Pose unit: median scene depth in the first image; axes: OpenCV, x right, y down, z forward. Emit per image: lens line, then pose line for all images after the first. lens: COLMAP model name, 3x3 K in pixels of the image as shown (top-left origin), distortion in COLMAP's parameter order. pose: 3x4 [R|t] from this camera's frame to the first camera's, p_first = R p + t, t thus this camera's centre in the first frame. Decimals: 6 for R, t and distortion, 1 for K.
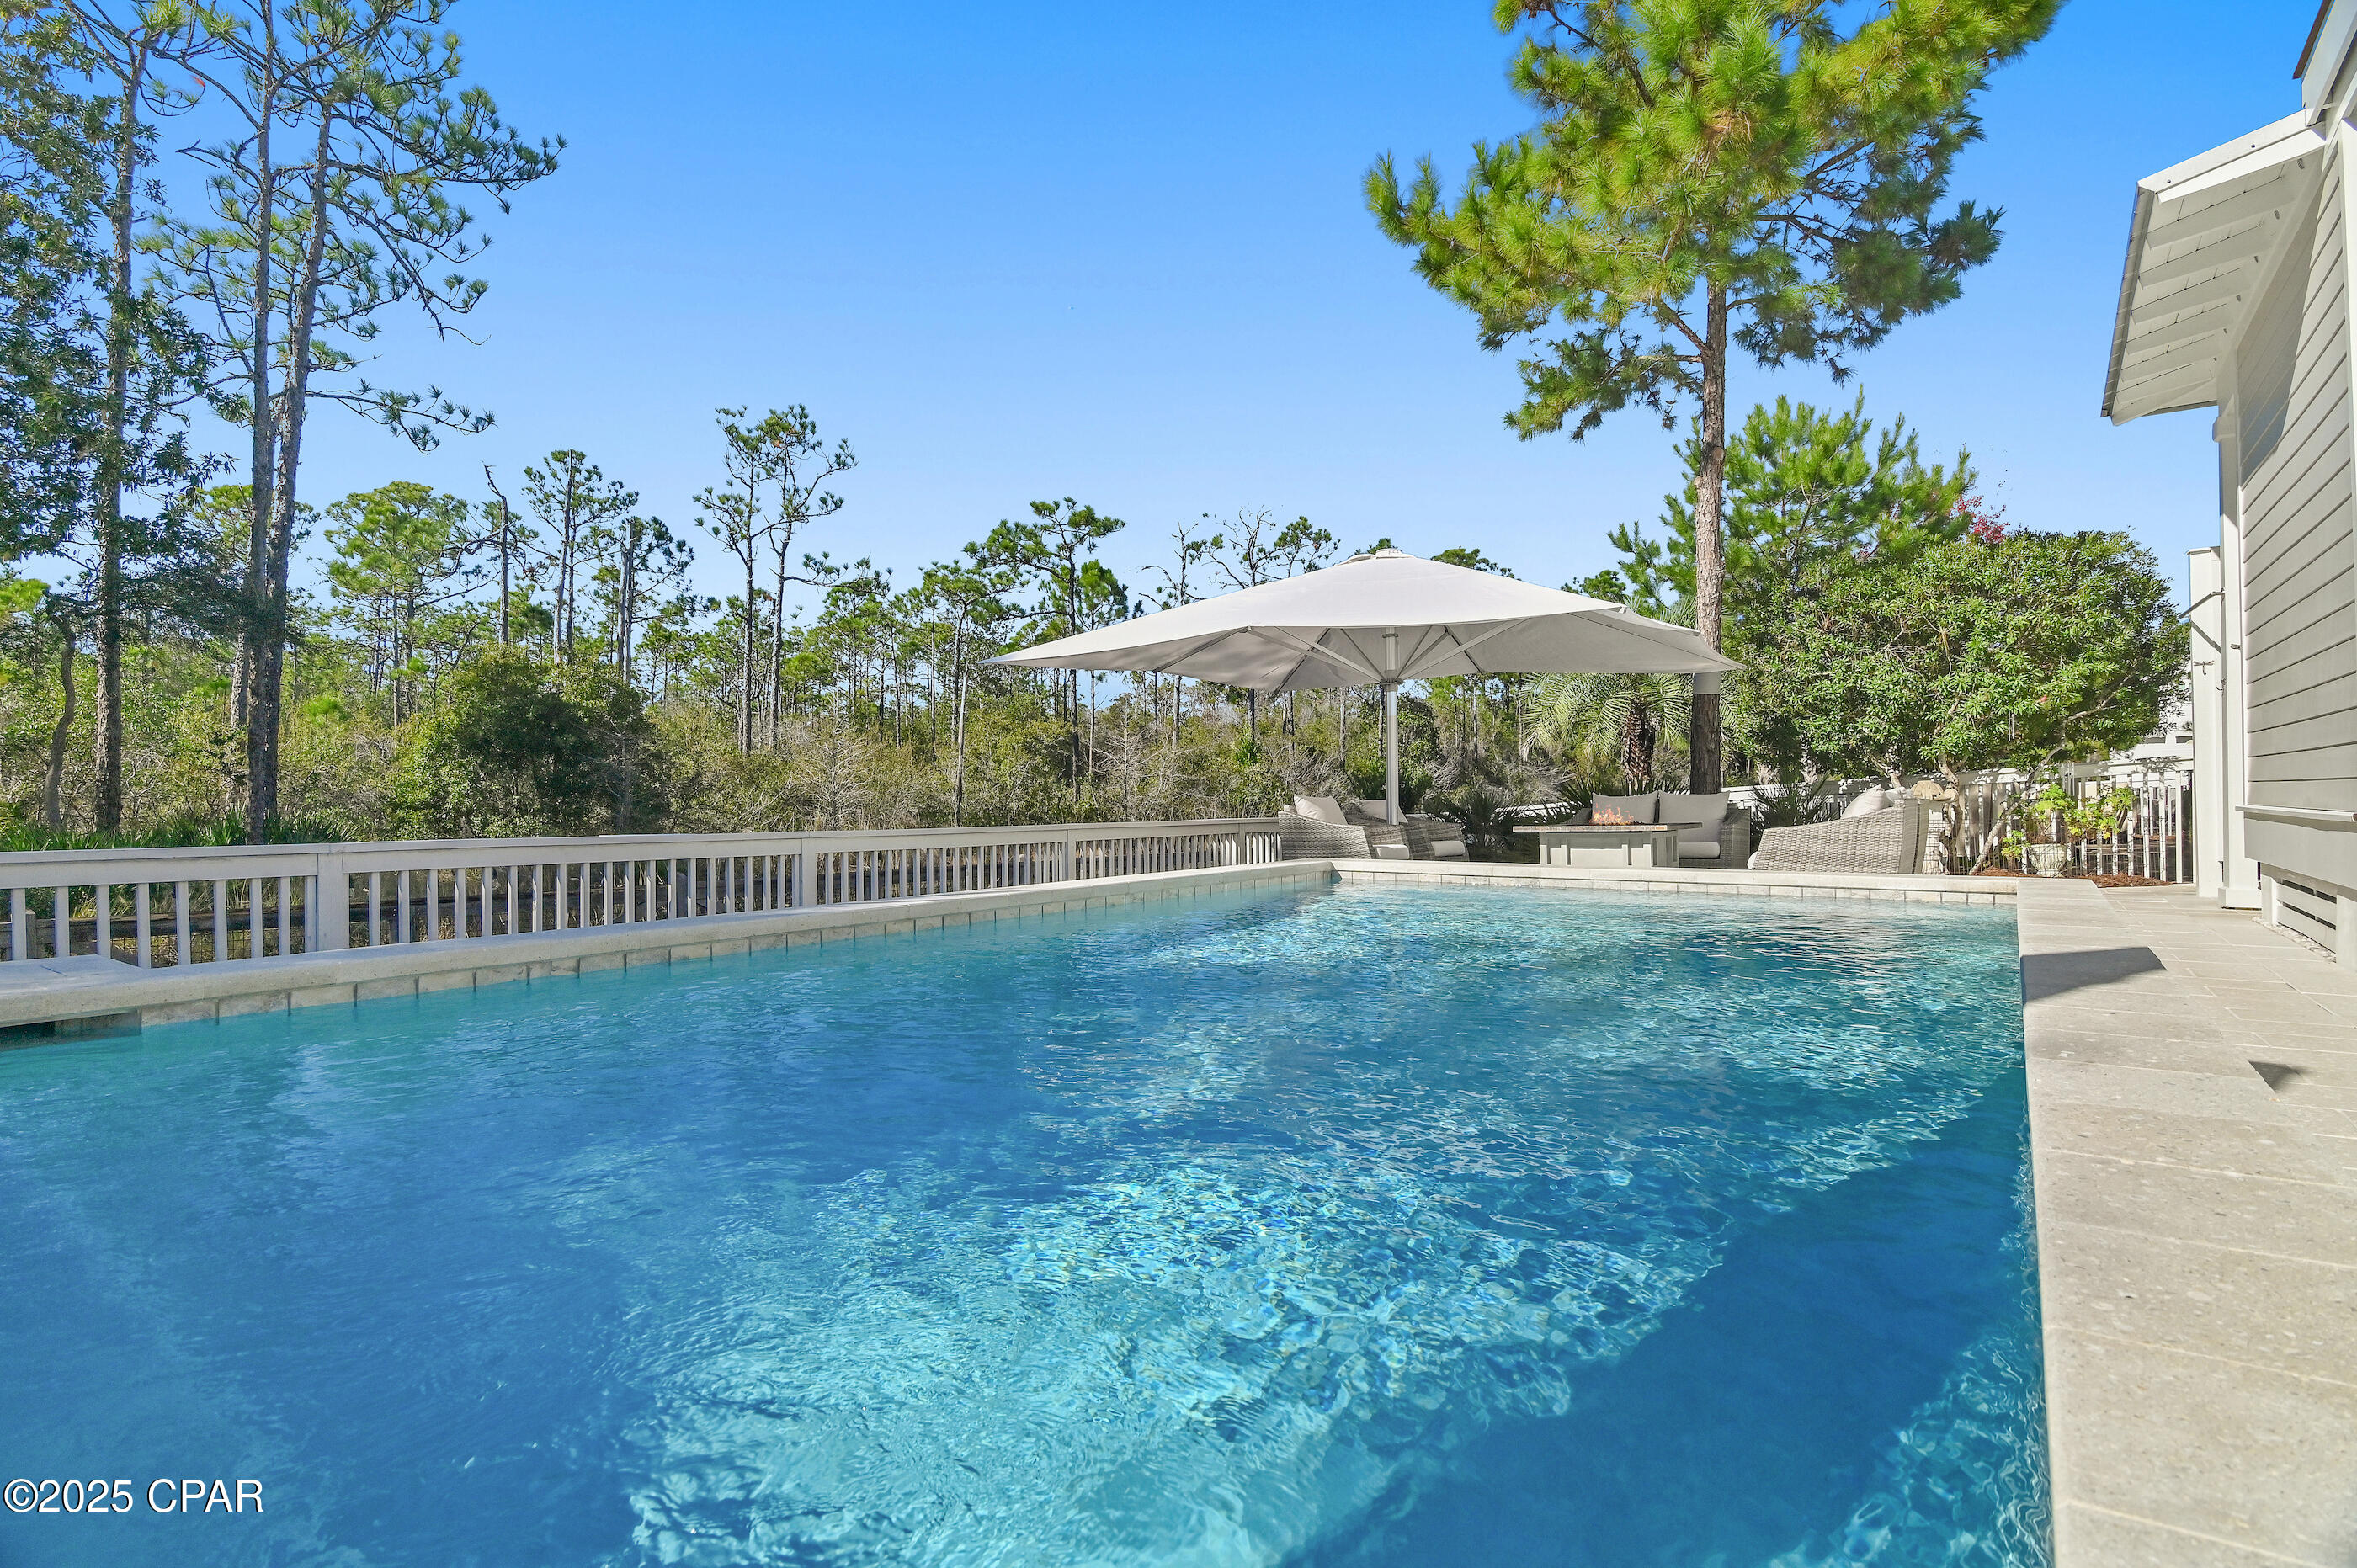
lens RADIAL K [[1153.3, 0, 1159.2], [0, 1153.3, 810.9], [0, 0, 1]] dist [-0.018316, 0.001577]
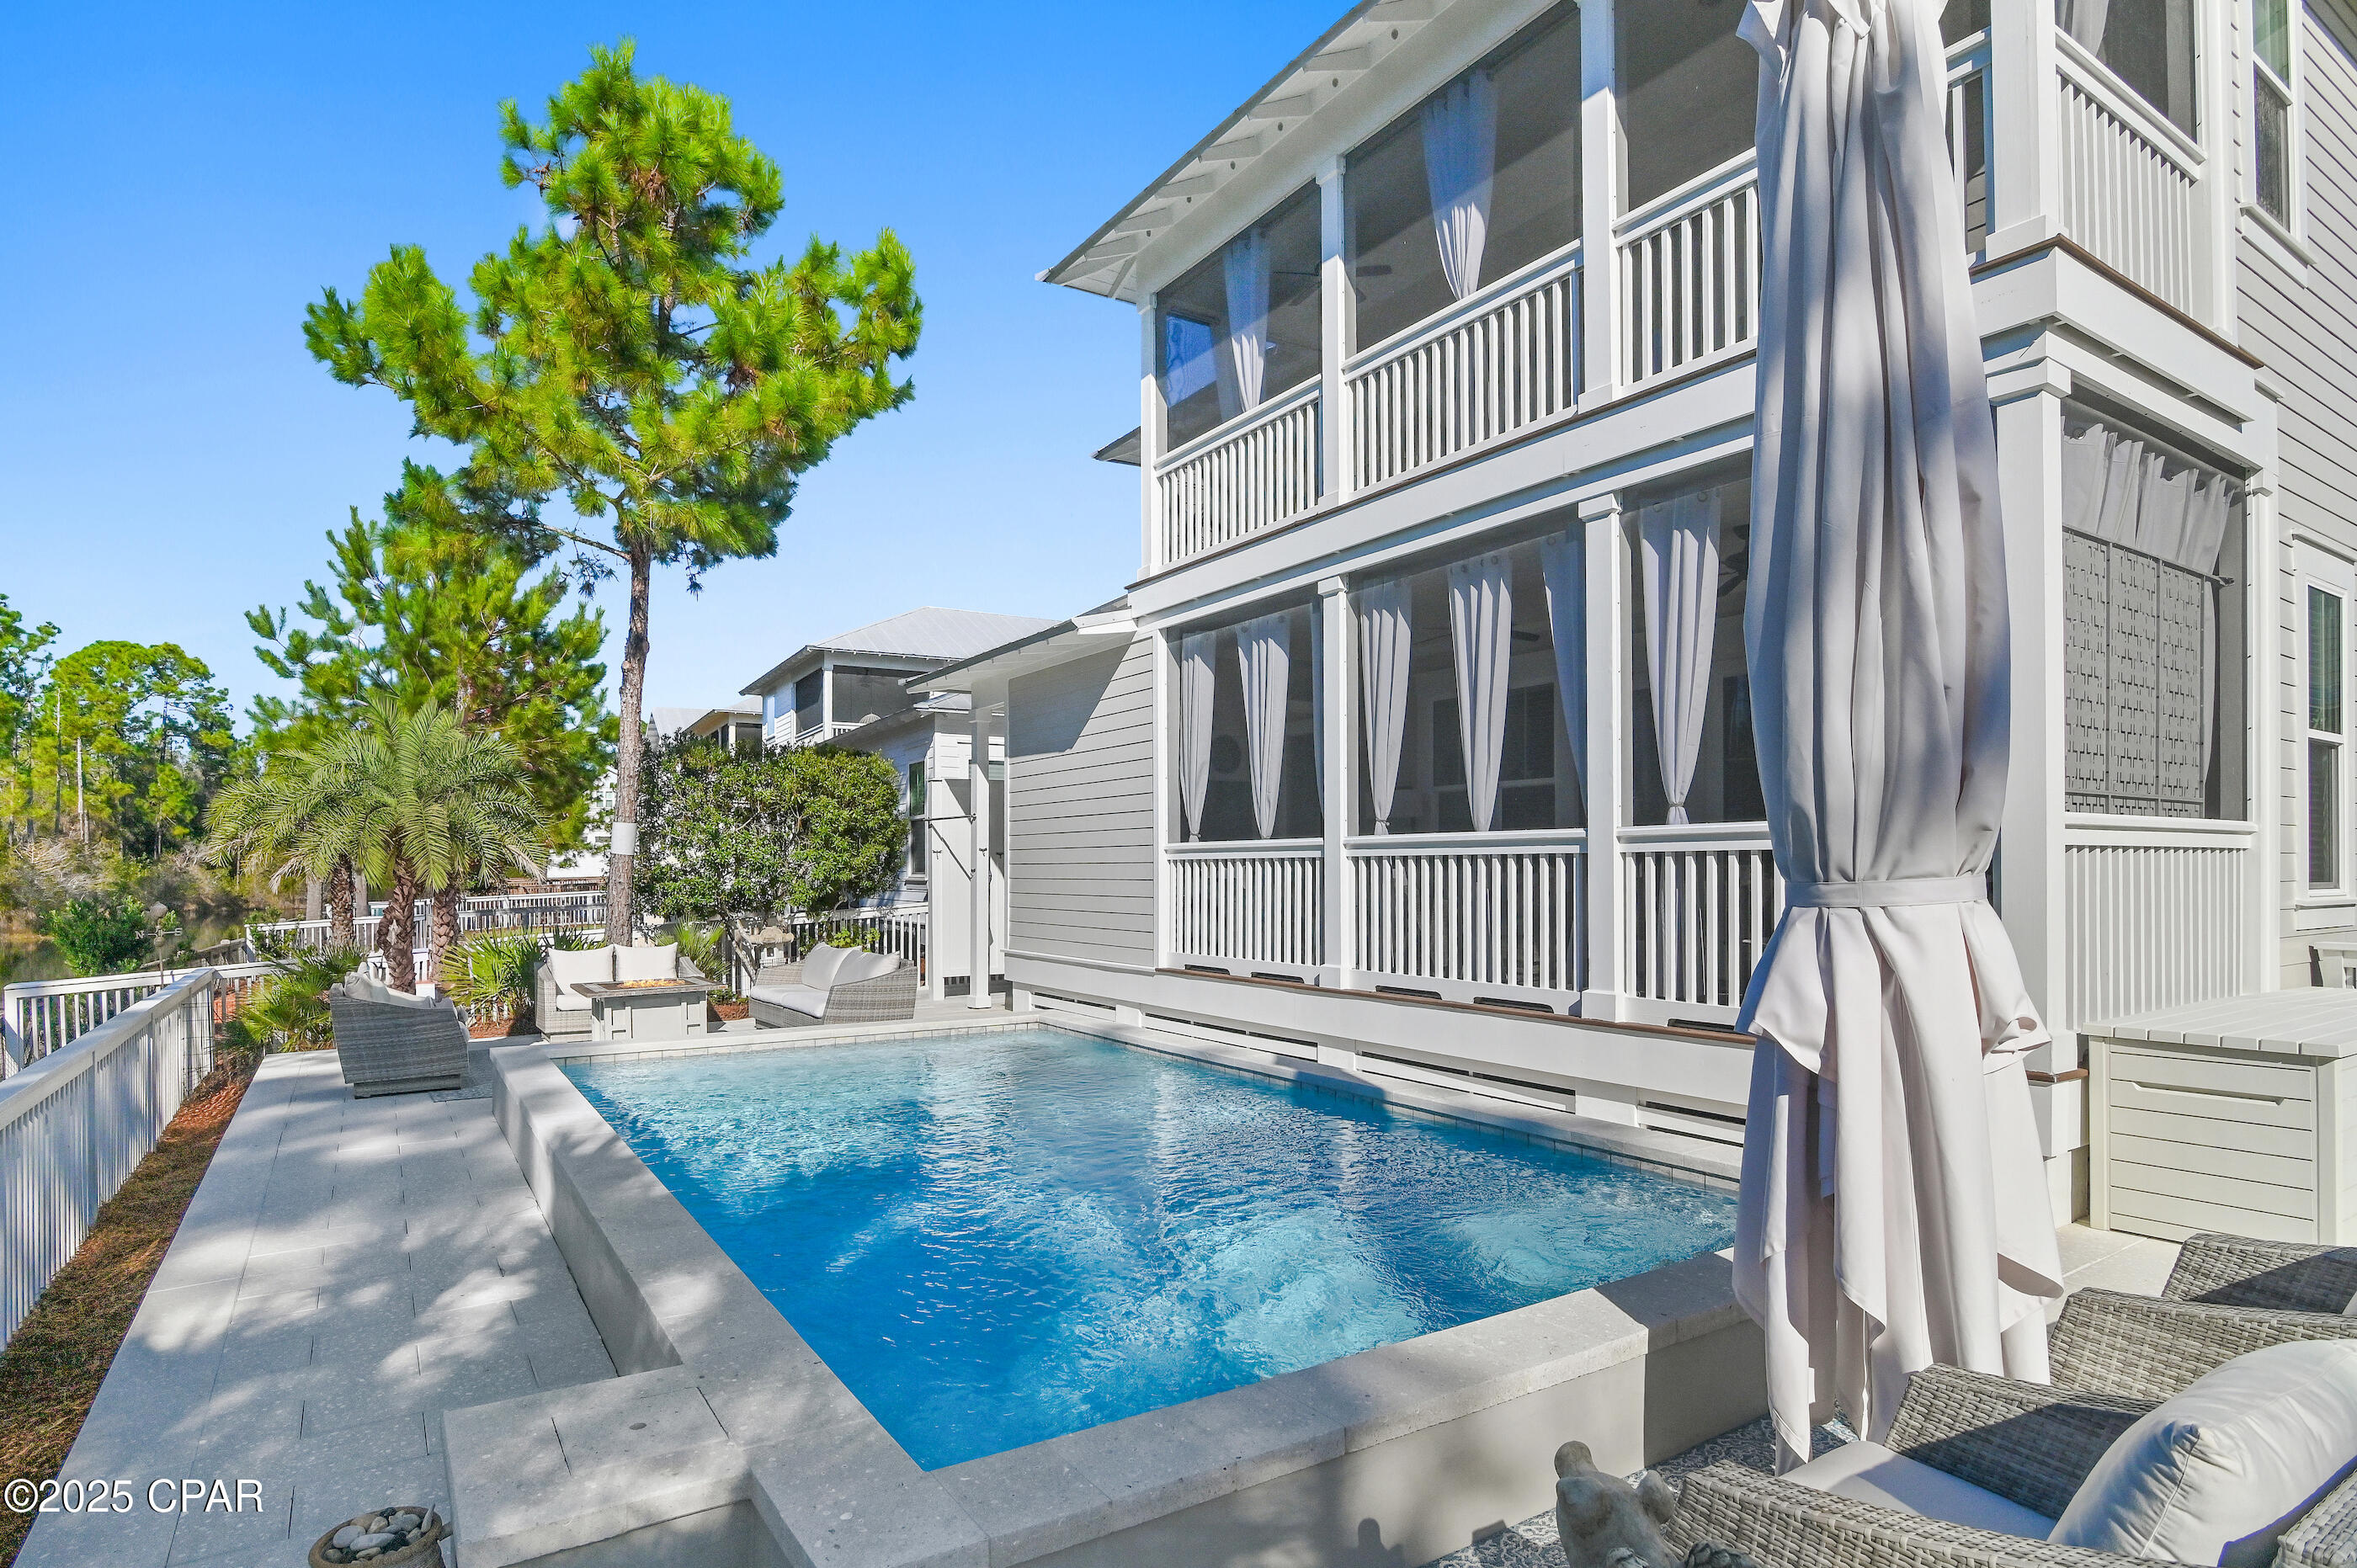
lens RADIAL K [[1284.1, 0, 1098.7], [0, 1284.1, 846.4], [0, 0, 1]] dist [-0.016599, 0.009465]
pose [[0.402667, 0.031696, 0.914798, -0.238756], [0.005034, 0.999309, -0.036840, -0.031970], [-0.915333, 0.019439, 0.402229, 0.043966]]
